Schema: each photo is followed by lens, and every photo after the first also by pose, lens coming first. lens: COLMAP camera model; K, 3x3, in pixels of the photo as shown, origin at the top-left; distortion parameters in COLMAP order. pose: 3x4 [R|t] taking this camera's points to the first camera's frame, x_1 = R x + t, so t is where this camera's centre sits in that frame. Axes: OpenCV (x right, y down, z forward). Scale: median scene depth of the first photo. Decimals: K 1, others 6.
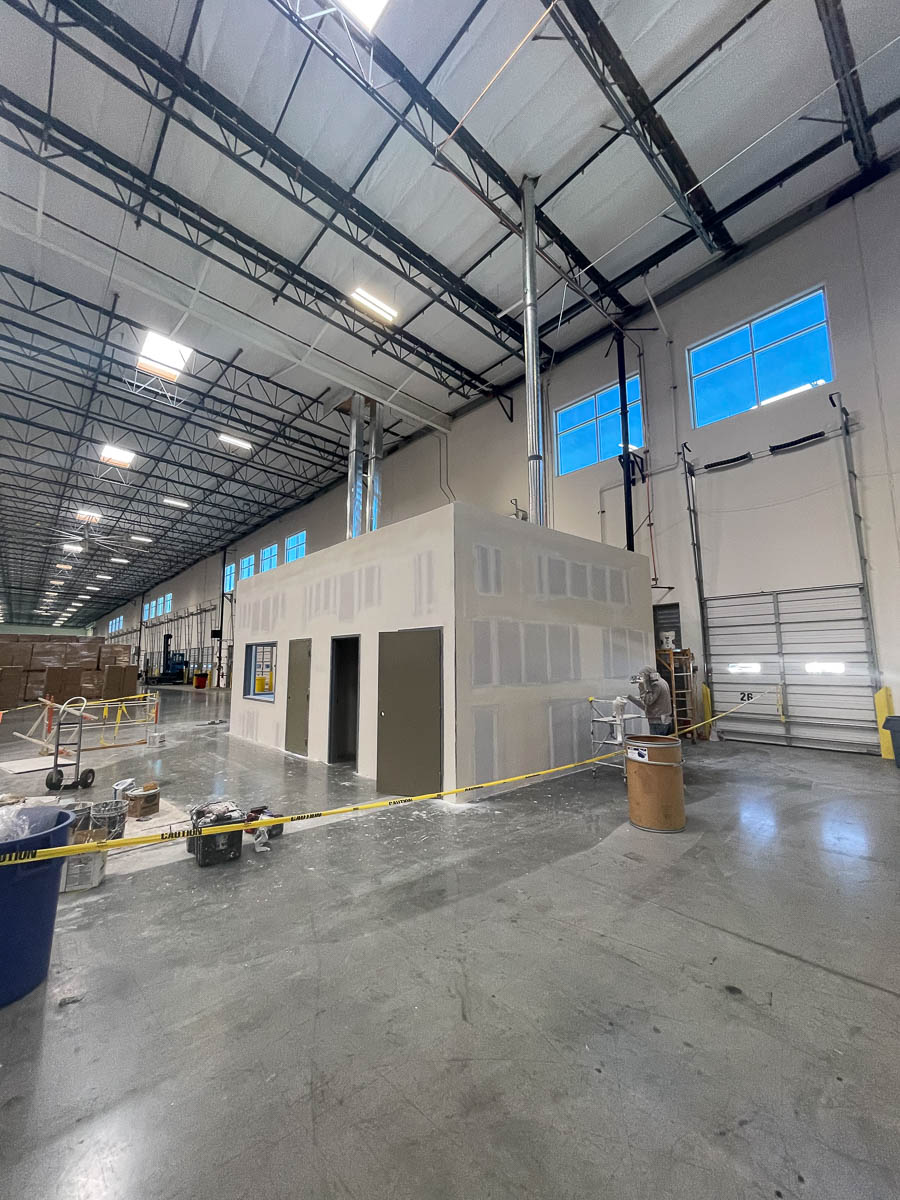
lens RADIAL K [[483.8, 0, 447.6], [0, 483.8, 597.6], [0, 0, 1]] dist [-0.002137, 0.000382]
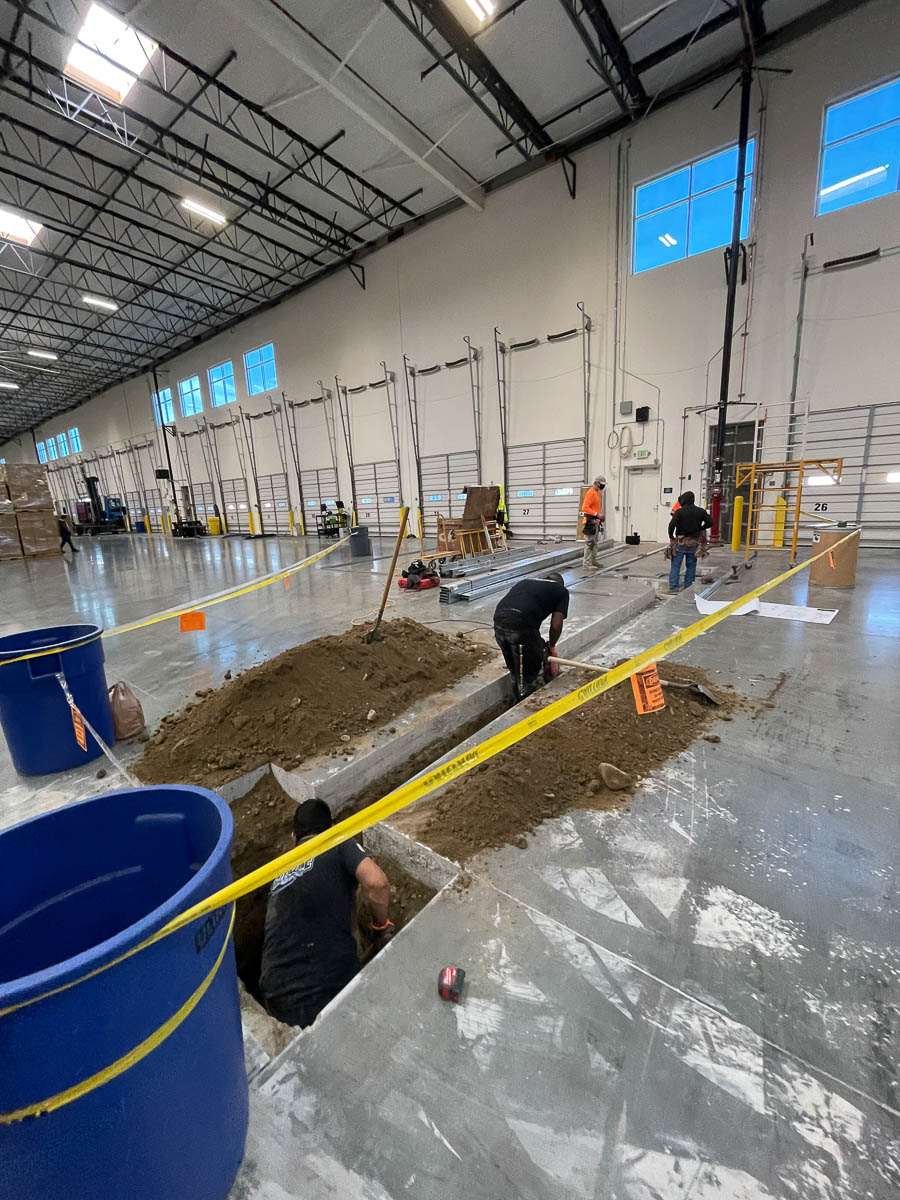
lens RADIAL K [[477.2, 0, 447.3], [0, 477.2, 596.3], [0, 0, 1]] dist [0.008449, -0.004267]
pose [[0.985621, -0.070392, 0.153613, -0.234745], [0.016237, 0.944344, 0.328558, 0.012818], [-0.168191, -0.321339, 0.931908, 0.029226]]
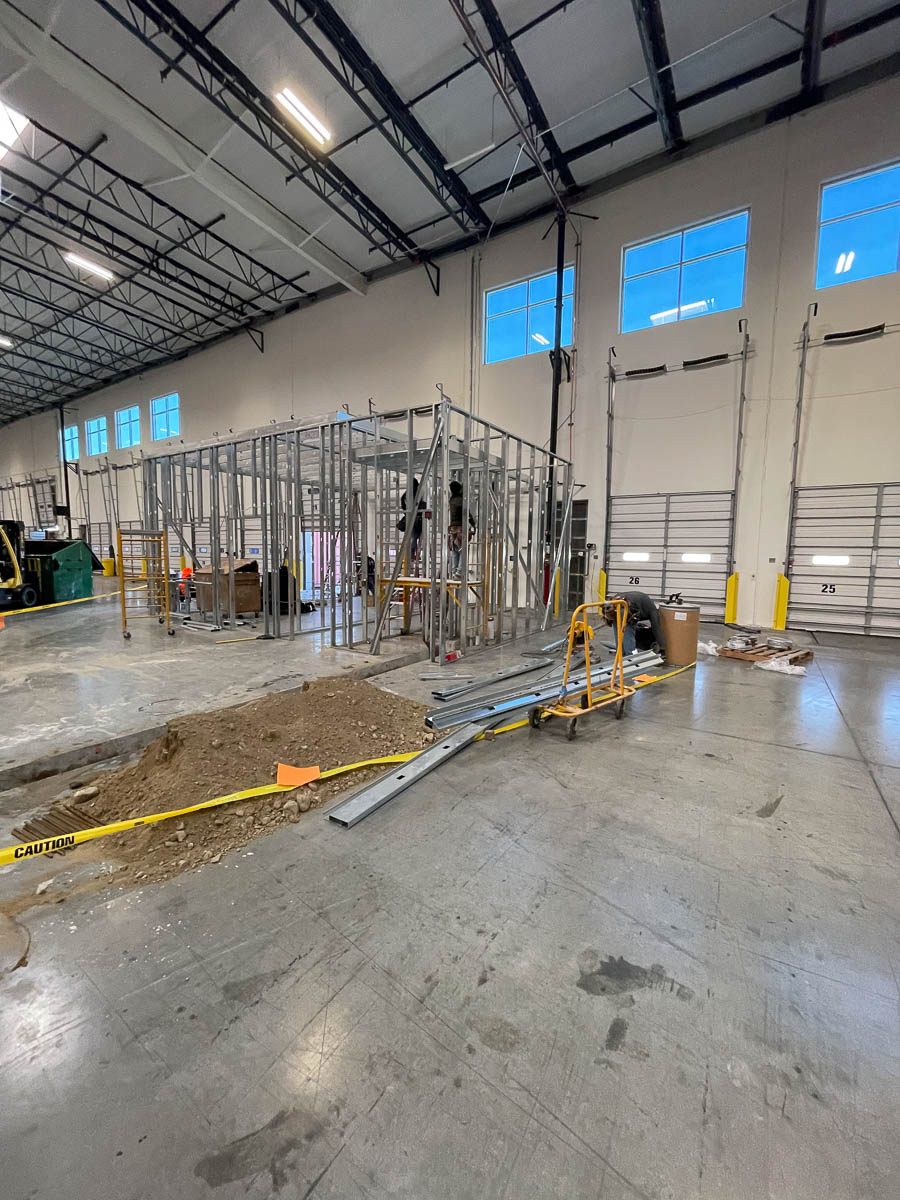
lens RADIAL K [[479.7, 0, 448.3], [0, 479.7, 594.4], [0, 0, 1]] dist [-0.000276, -0.000372]
pose [[0.964567, -0.002949, 0.263823, -0.086198], [-0.054942, 0.975772, 0.211780, 0.004968], [-0.258056, -0.218771, 0.941035, -0.012505]]
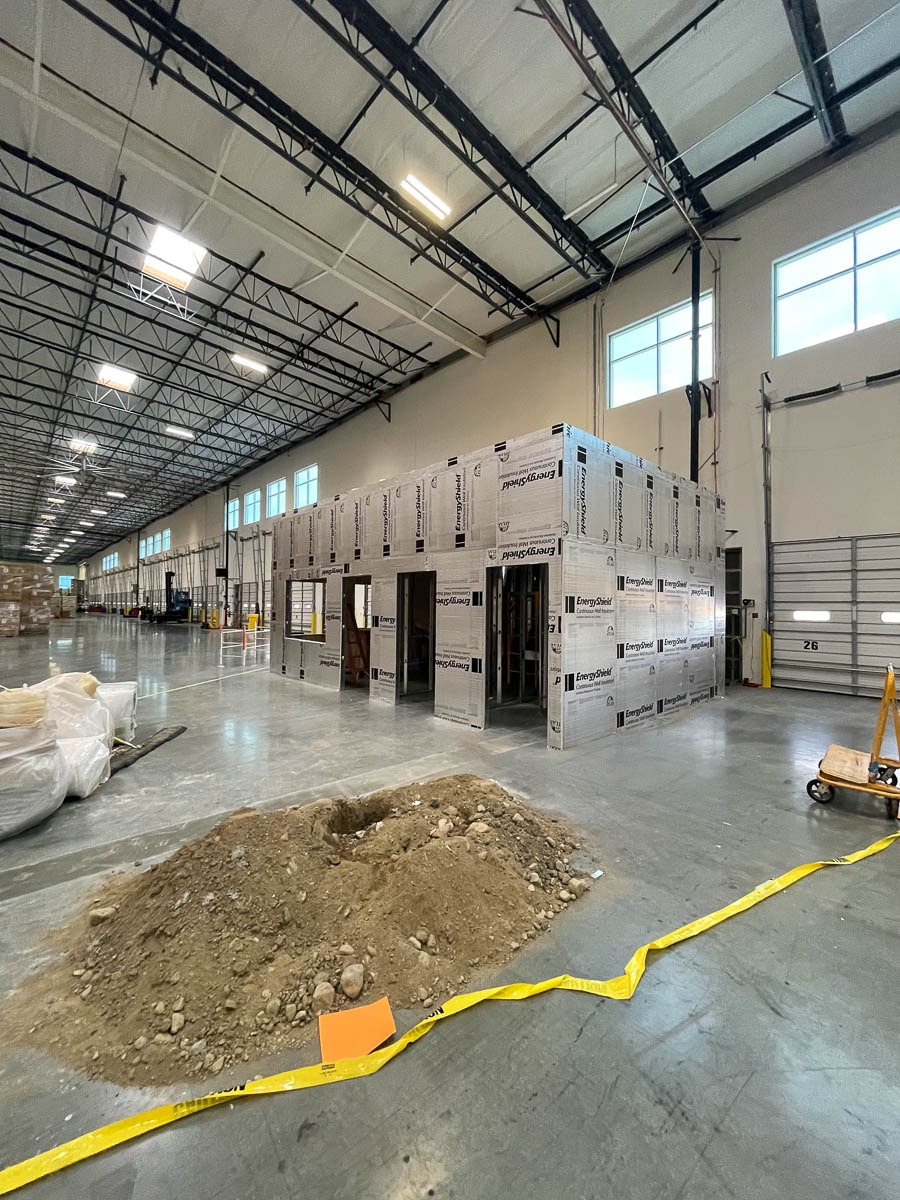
lens RADIAL K [[483.8, 0, 447.6], [0, 483.8, 597.6], [0, 0, 1]] dist [-0.002137, 0.000382]
pose [[0.999678, 0.019793, 0.015858, -0.073001], [-0.021471, 0.993274, 0.113782, 0.008397], [-0.013500, -0.114086, 0.993379, 0.031907]]
